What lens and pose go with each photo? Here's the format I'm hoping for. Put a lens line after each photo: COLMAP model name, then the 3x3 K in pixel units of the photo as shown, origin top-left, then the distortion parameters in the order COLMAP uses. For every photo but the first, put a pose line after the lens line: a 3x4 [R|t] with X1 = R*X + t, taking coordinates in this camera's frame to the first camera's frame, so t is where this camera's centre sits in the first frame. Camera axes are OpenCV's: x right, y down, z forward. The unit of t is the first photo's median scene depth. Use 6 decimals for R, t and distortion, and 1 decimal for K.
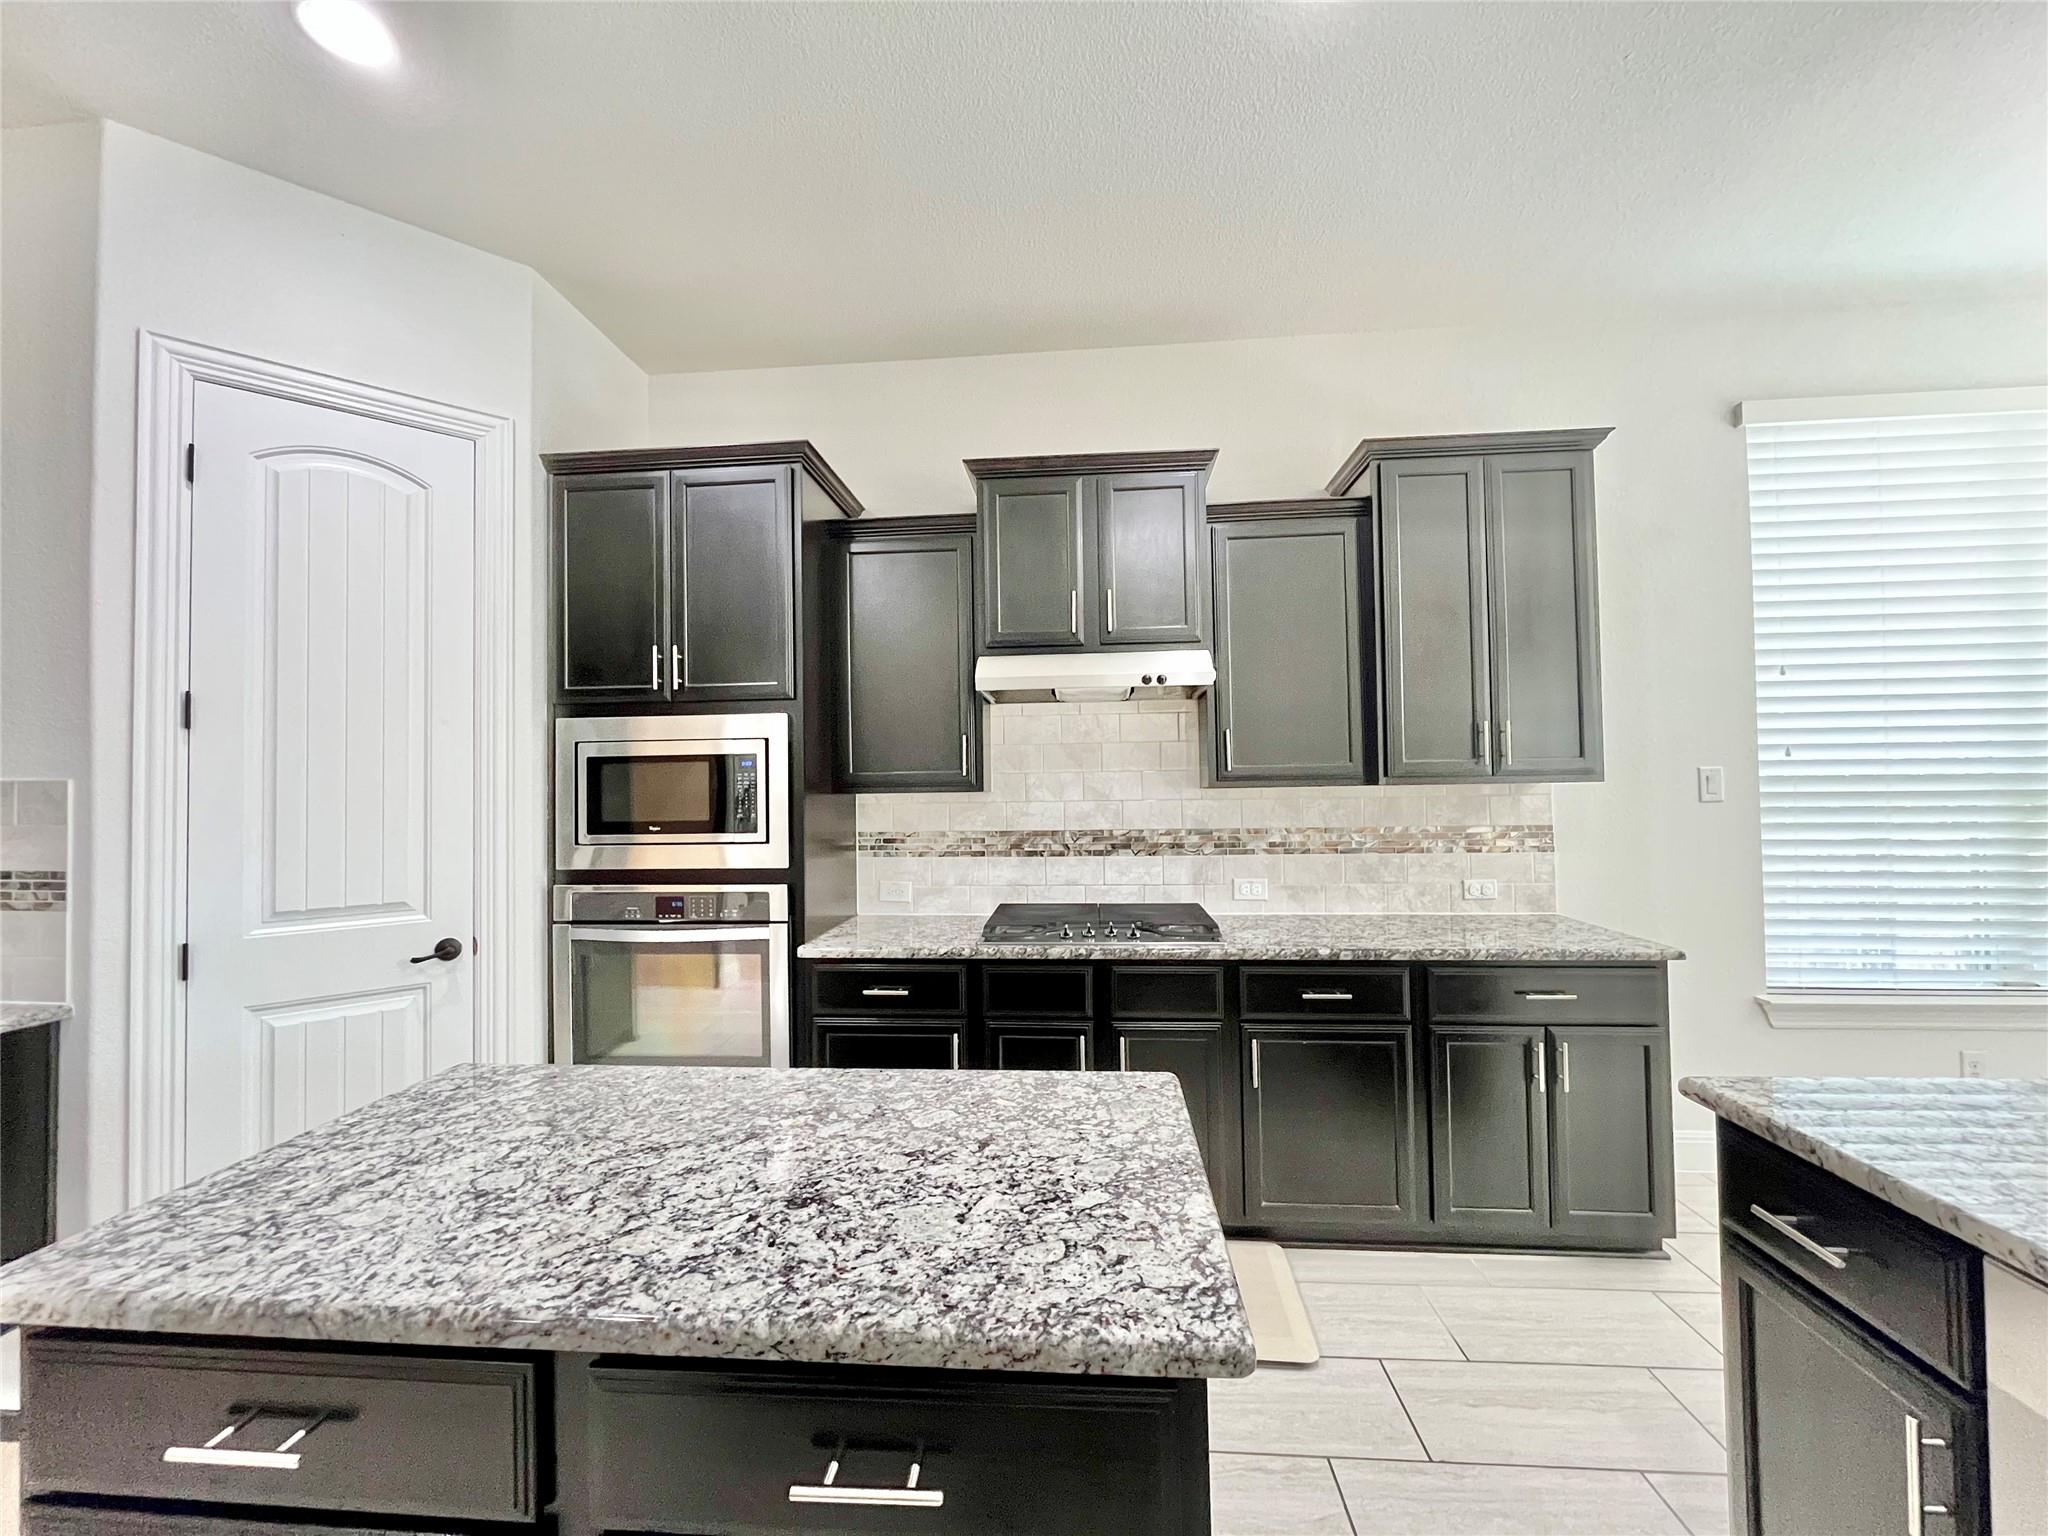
lens RADIAL K [[828.5, 0, 1019.4], [0, 828.5, 769.3], [0, 0, 1]] dist [-0.002762, -0.000380]
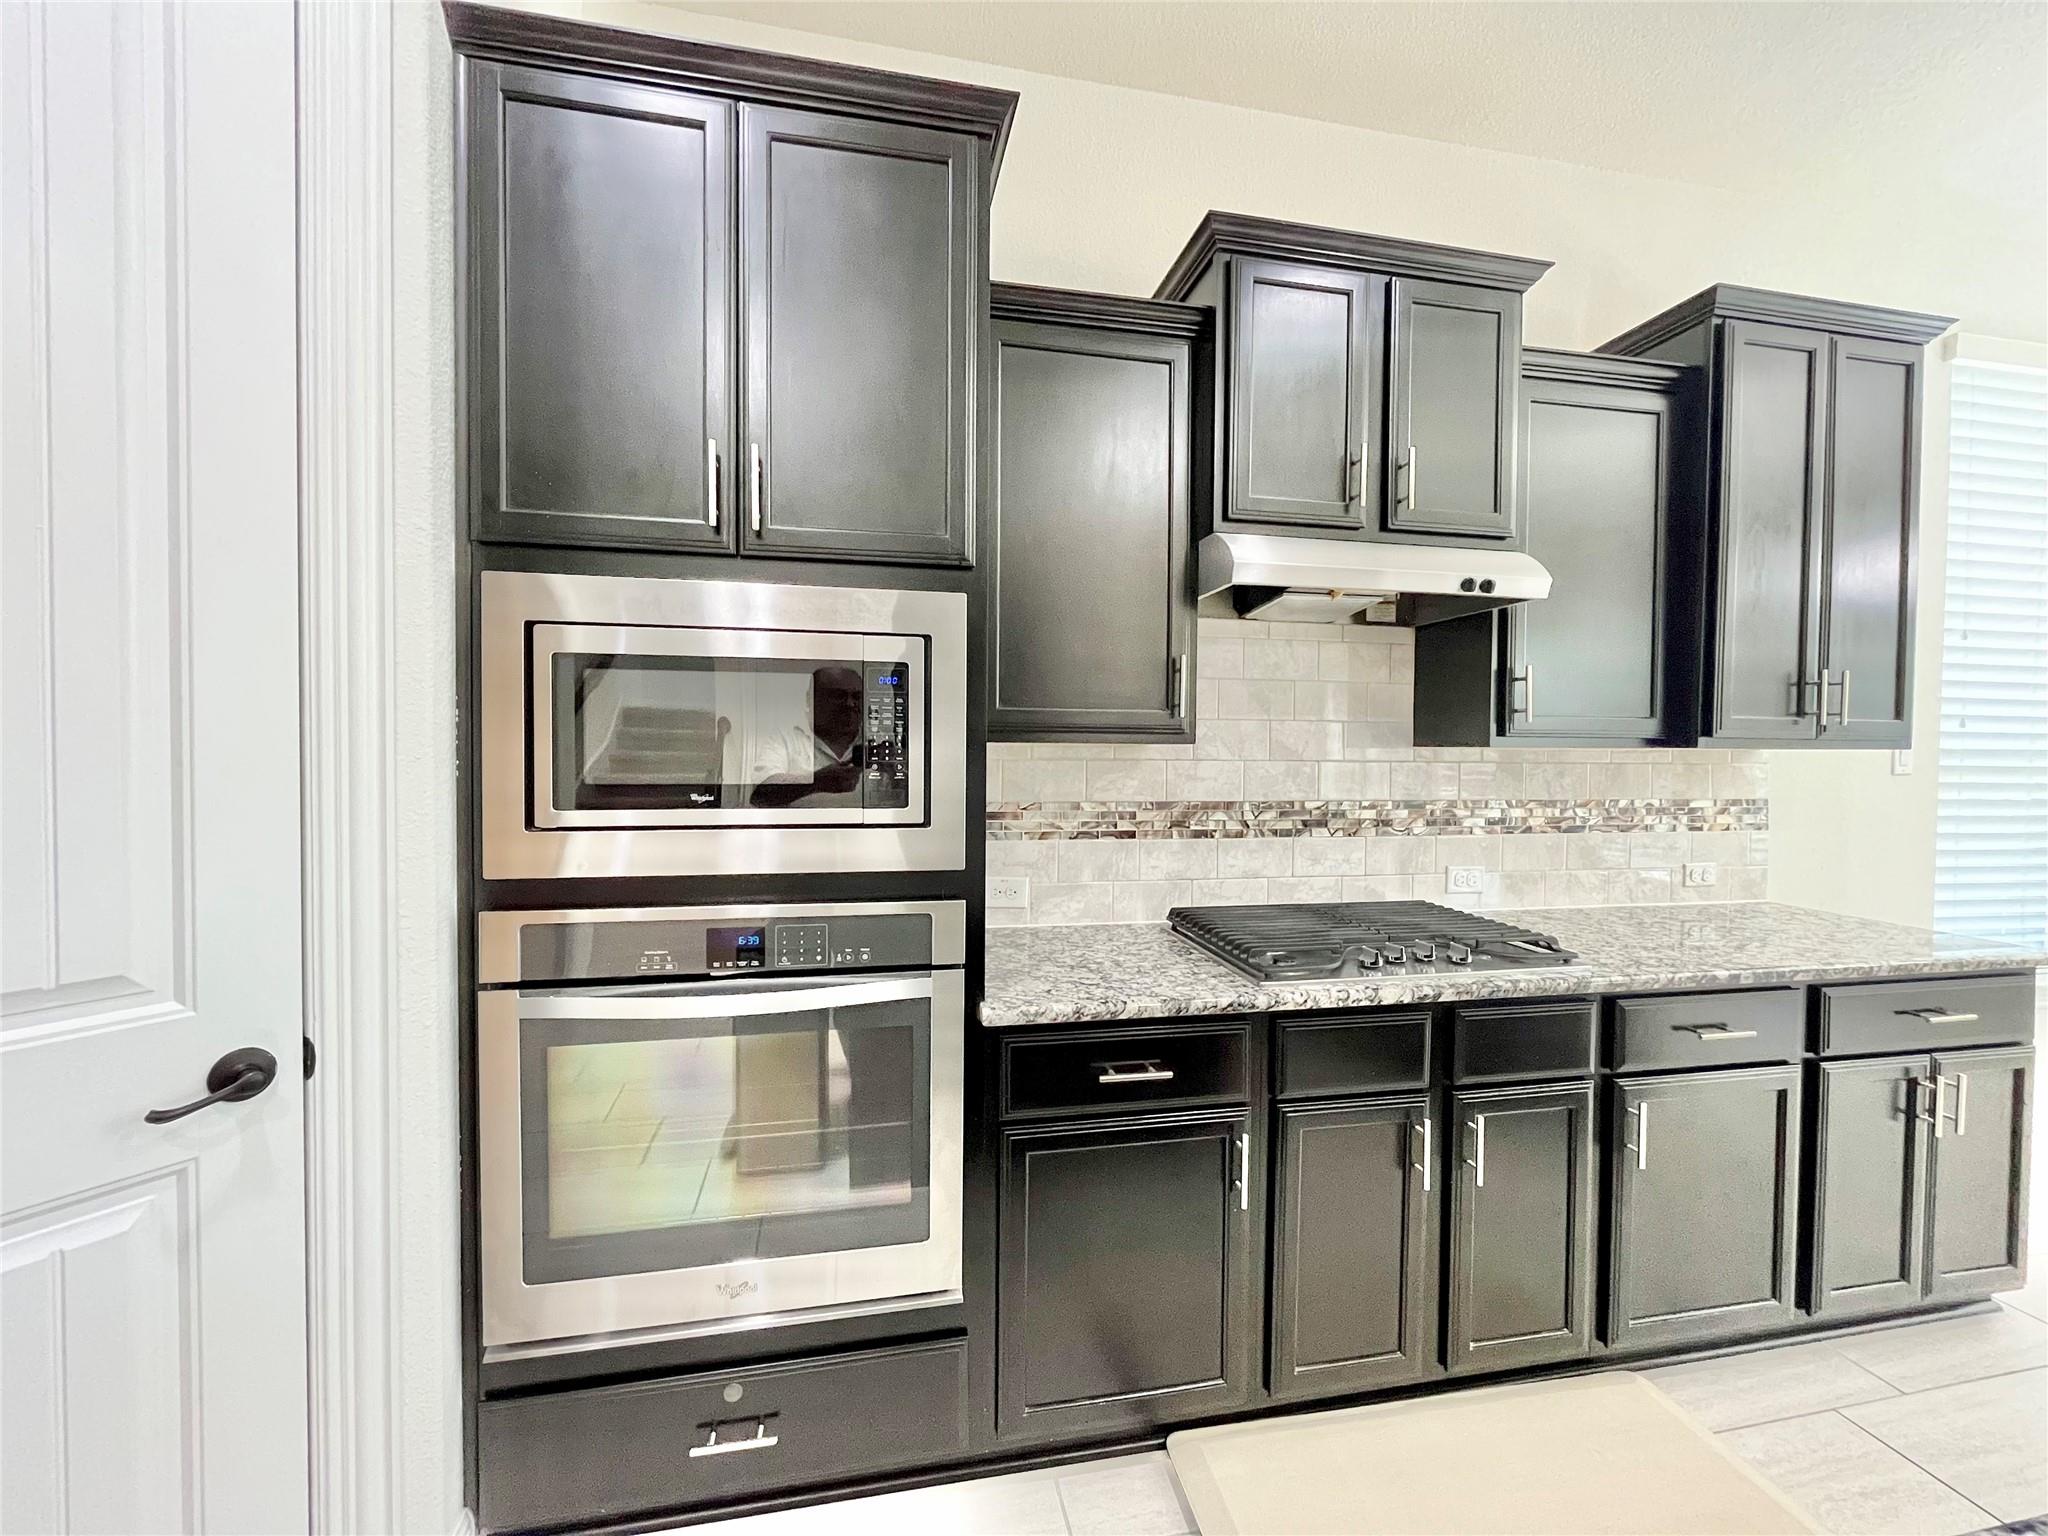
lens RADIAL K [[831.5, 0, 1034.8], [0, 831.5, 768.3], [0, 0, 1]] dist [-0.002313, 0.000028]
pose [[0.960819, 0.016497, 0.276684, -0.330230], [-0.028847, 0.998758, 0.040625, 0.022175], [-0.275670, -0.047015, 0.960102, 0.379284]]
